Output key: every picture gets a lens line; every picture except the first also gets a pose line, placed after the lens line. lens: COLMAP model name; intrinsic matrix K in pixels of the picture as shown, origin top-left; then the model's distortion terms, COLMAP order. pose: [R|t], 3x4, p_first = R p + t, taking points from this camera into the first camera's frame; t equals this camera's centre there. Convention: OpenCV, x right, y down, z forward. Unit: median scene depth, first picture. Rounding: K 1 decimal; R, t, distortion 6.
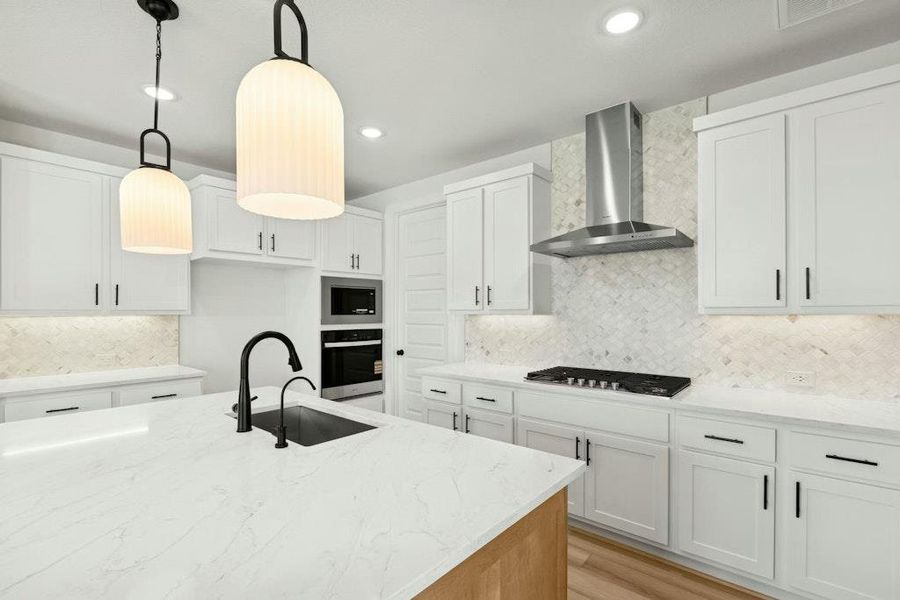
lens RADIAL K [[418.0, 0, 452.9], [0, 418.0, 311.3], [0, 0, 1]] dist [0.000126, 0.000051]
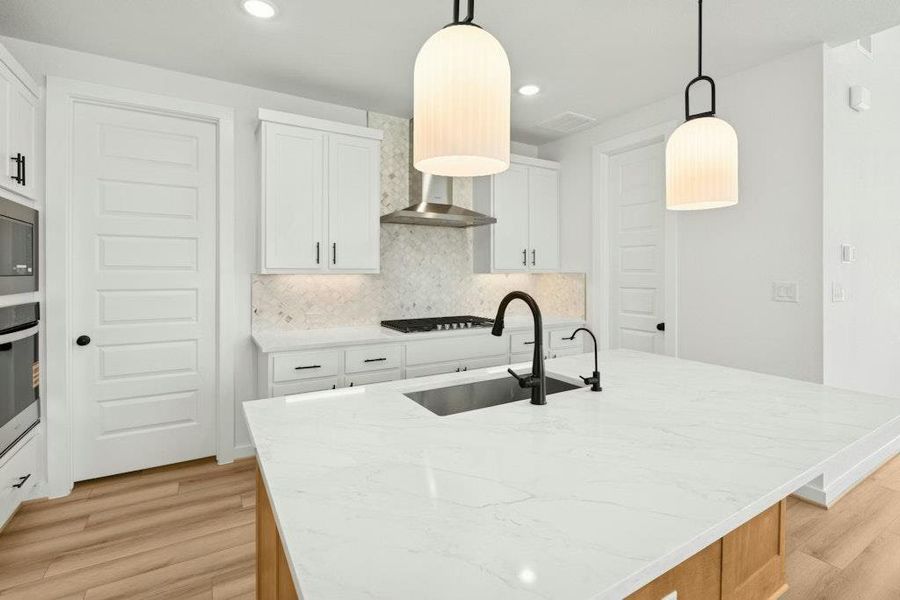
lens RADIAL K [[418.0, 0, 451.8], [0, 418.0, 272.2], [0, 0, 1]] dist [-0.001386, -0.000064]
pose [[0.323415, 0.002877, 0.946253, -0.754451], [-0.002059, 0.999995, -0.002337, 0.005950], [-0.946255, -0.001192, 0.323419, 0.488543]]
